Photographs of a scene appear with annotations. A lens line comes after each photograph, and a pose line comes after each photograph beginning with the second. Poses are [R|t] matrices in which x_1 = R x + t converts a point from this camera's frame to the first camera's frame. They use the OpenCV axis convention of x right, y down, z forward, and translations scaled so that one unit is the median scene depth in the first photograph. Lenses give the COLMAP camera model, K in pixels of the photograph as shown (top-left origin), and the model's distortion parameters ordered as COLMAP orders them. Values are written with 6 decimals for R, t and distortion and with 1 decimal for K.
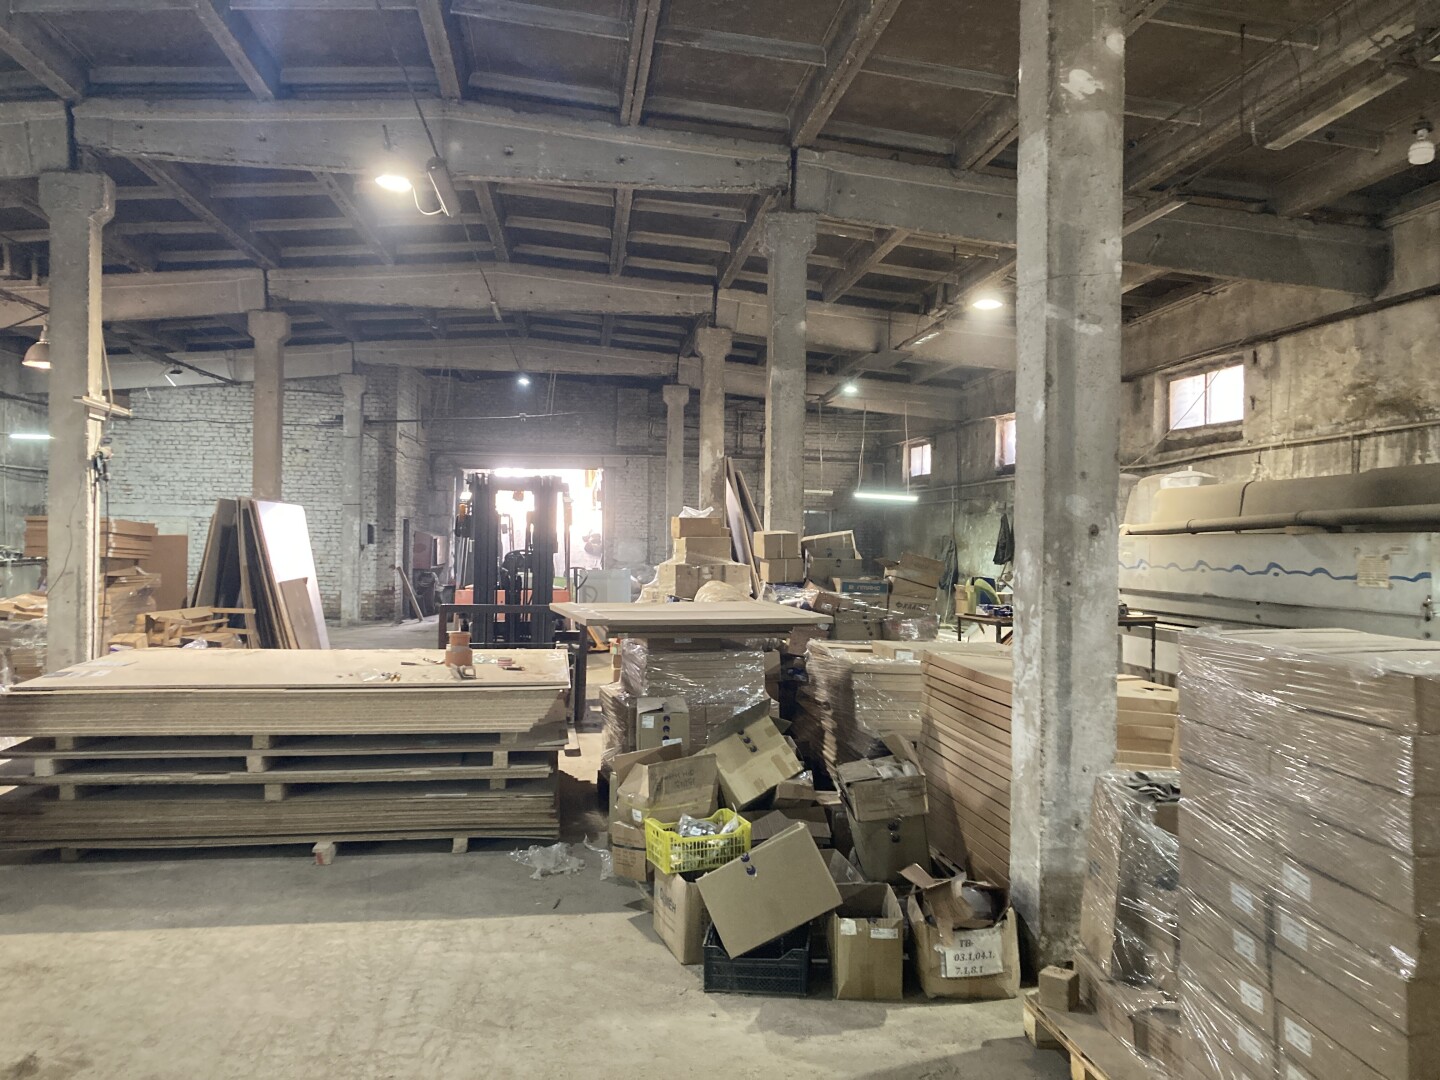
lens RADIAL K [[1194.3, 0, 723.0], [0, 1194.3, 519.1], [0, 0, 1]] dist [0.115528, -0.112294]
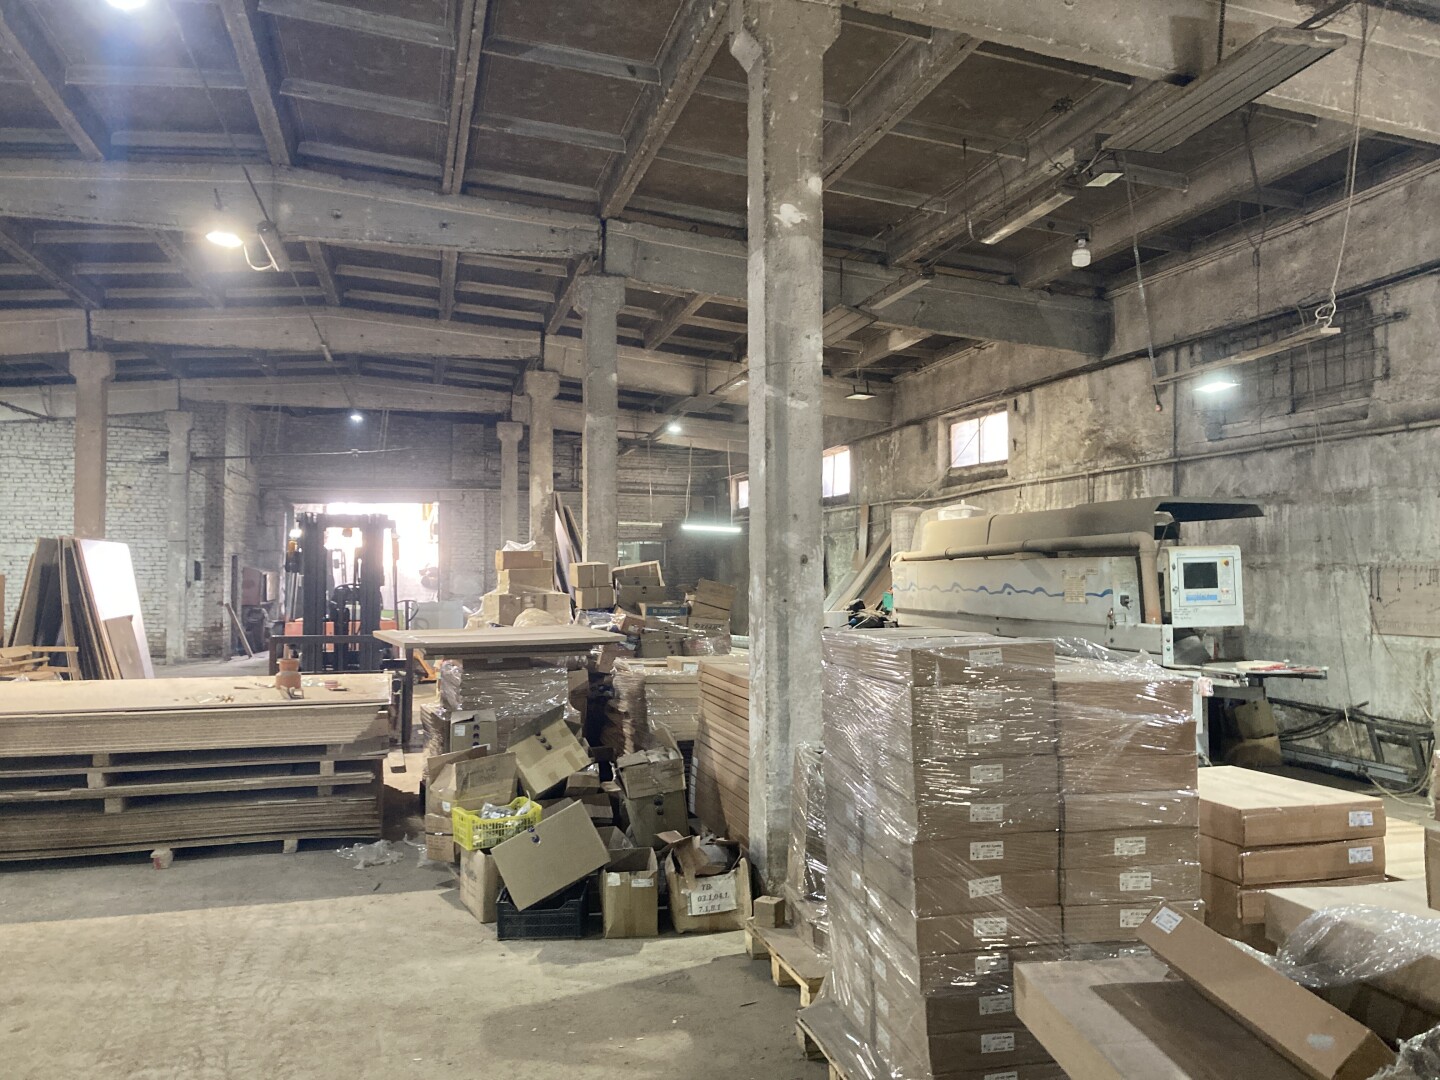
lens RADIAL K [[1194.3, 0, 723.0], [0, 1194.3, 519.1], [0, 0, 1]] dist [0.115528, -0.112294]
pose [[0.991949, -0.008314, 0.126367, 0.026140], [0.011493, 0.999635, -0.024454, -0.001457], [-0.126118, 0.025709, 0.991682, -0.112263]]
